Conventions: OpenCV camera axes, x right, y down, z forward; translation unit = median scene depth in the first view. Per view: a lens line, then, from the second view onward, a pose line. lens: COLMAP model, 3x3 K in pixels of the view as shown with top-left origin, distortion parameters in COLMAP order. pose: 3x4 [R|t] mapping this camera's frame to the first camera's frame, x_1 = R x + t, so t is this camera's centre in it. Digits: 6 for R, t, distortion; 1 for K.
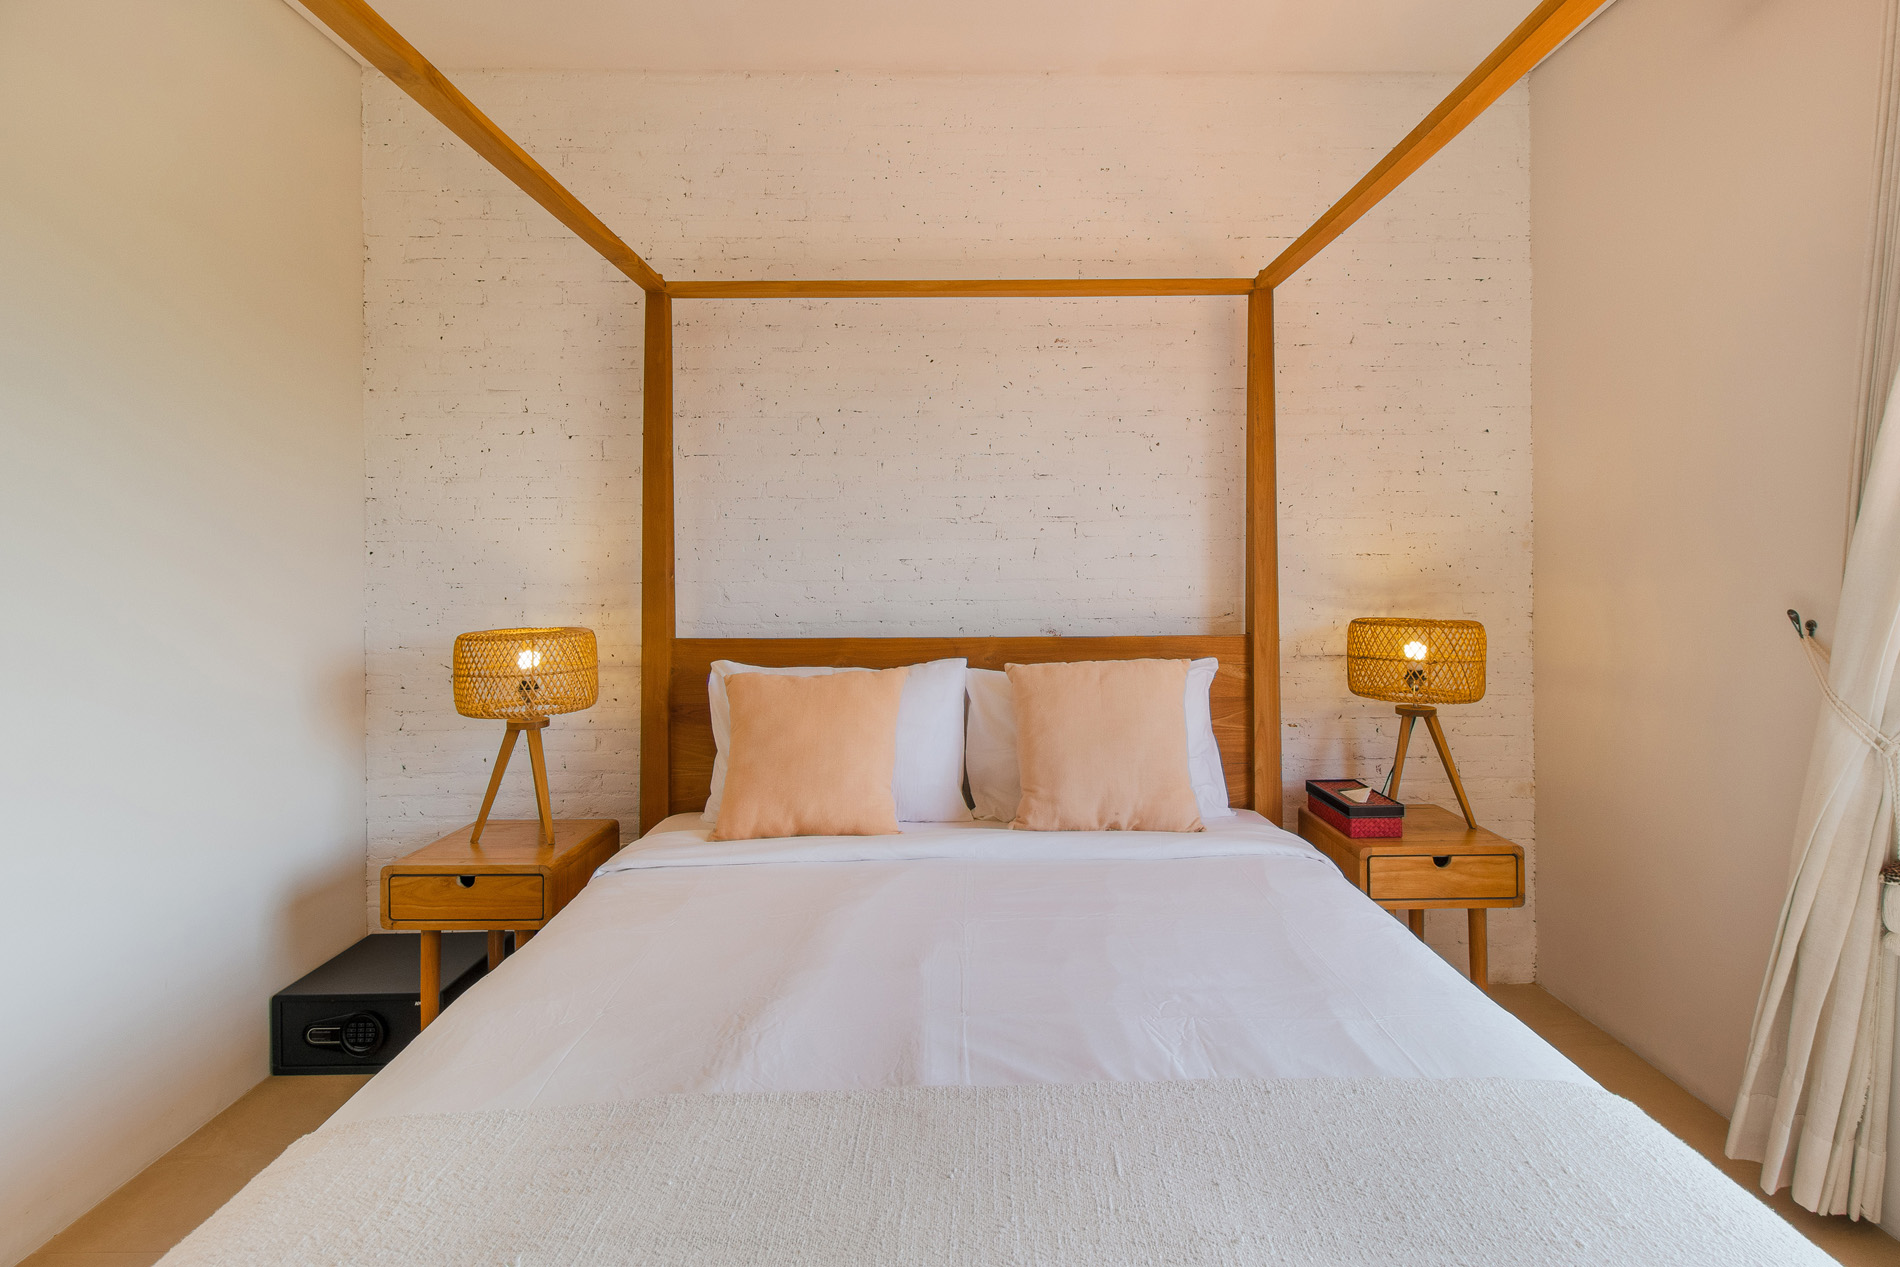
lens RADIAL K [[889.5, 0, 953.9], [0, 889.5, 553.8], [0, 0, 1]] dist [0.001887, -0.000505]
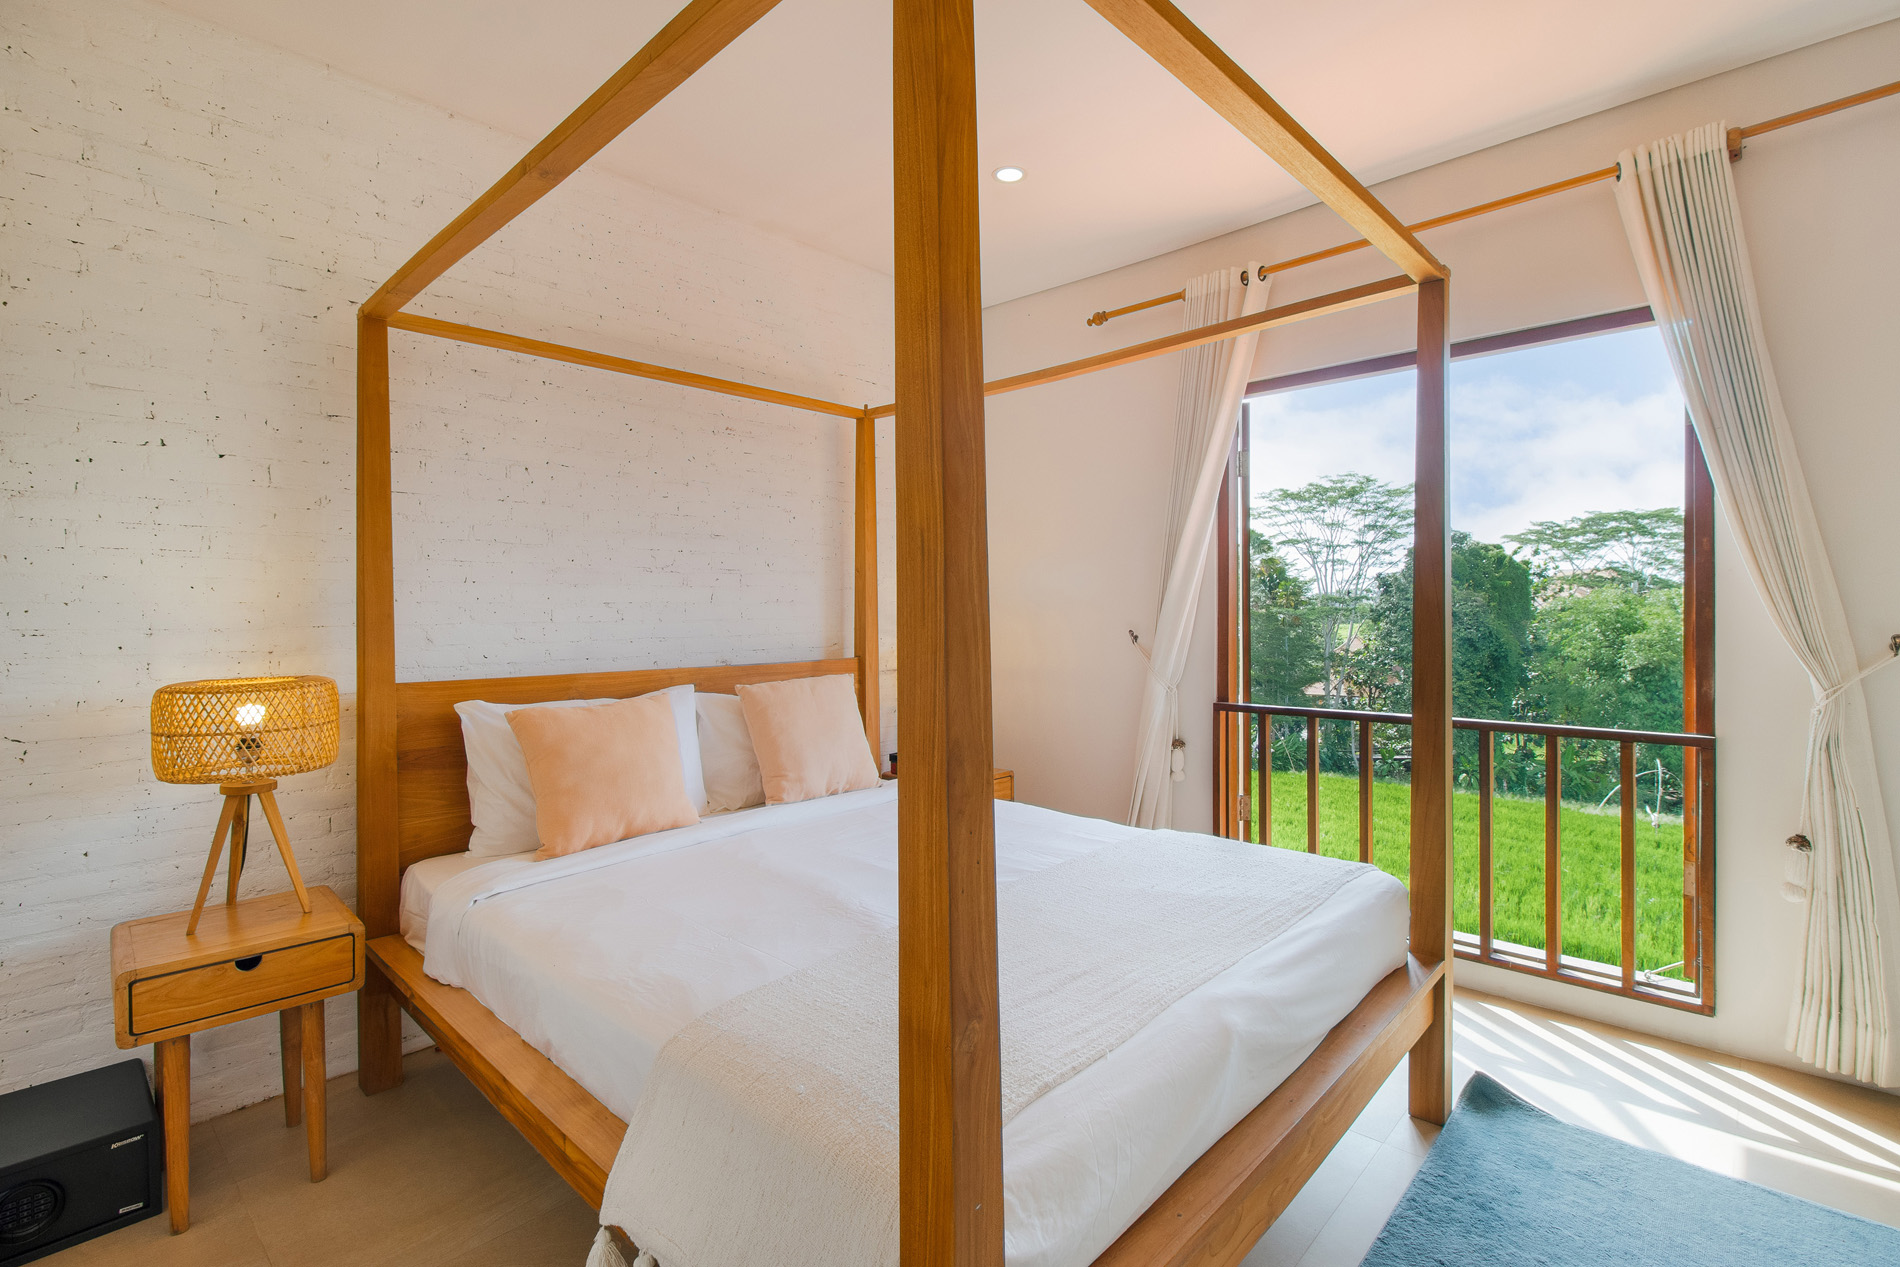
lens RADIAL K [[869.7, 0, 955.4], [0, 869.7, 588.8], [0, 0, 1]] dist [0.002614, -0.008099]
pose [[0.697717, 0.018966, 0.716122, -0.609265], [-0.007453, 0.999788, -0.019217, 0.007346], [-0.716335, 0.008071, 0.697710, -0.091638]]
